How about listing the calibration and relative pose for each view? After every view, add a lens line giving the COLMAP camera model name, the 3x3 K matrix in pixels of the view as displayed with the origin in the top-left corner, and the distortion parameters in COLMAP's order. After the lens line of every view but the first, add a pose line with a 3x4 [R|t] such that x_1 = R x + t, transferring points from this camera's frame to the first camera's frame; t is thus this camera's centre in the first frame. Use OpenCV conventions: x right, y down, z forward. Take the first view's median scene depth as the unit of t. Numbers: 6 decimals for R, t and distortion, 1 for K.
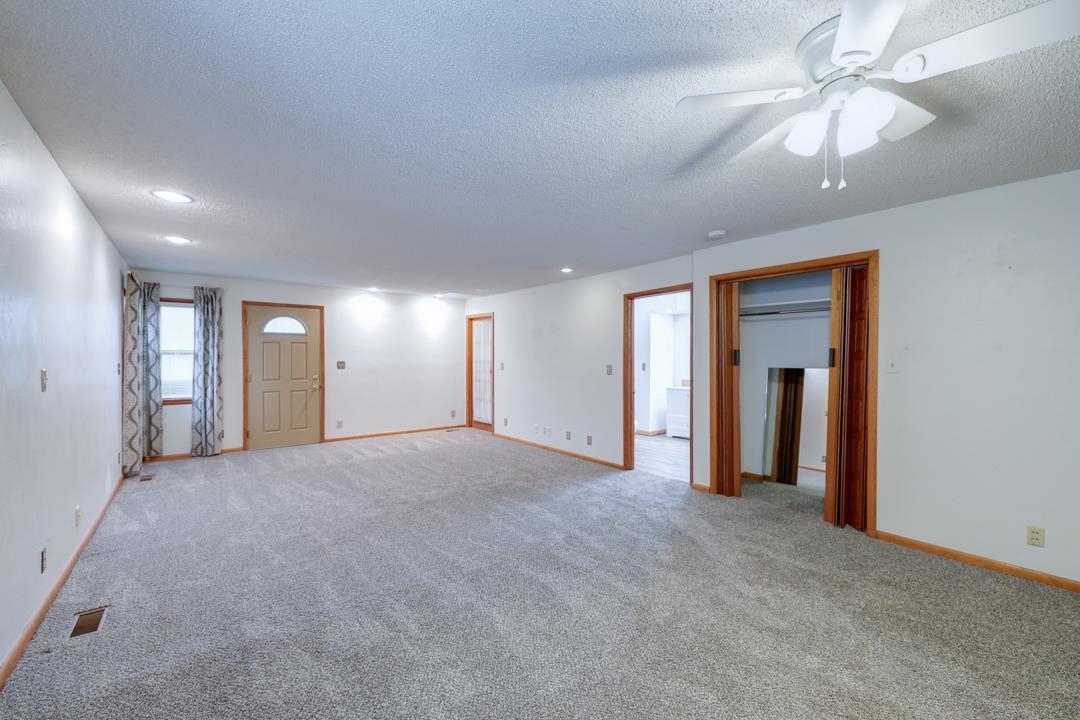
lens RADIAL K [[437.1, 0, 540.0], [0, 437.1, 360.0], [0, 0, 1]] dist [-0.000109, -0.000044]
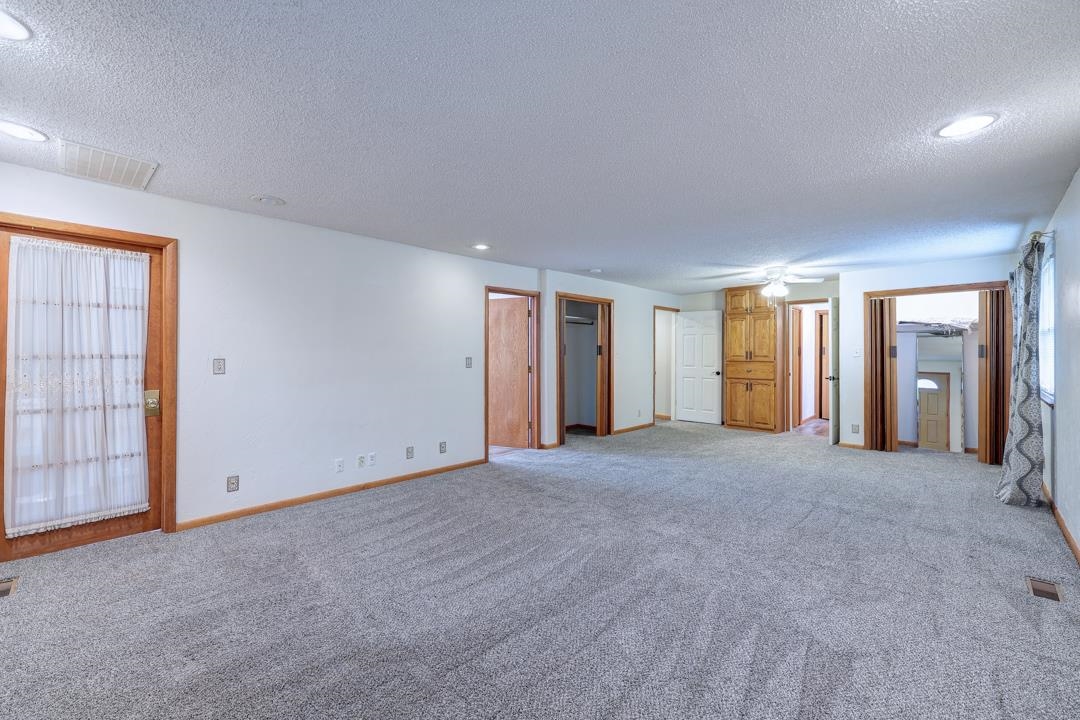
lens RADIAL K [[437.1, 0, 540.0], [0, 437.1, 360.0], [0, 0, 1]] dist [-0.000109, -0.000044]
pose [[-0.121969, -0.009161, 0.992492, -0.744683], [0.009676, 0.999899, 0.010418, 0.009000], [-0.992487, 0.010874, -0.121868, 0.921332]]
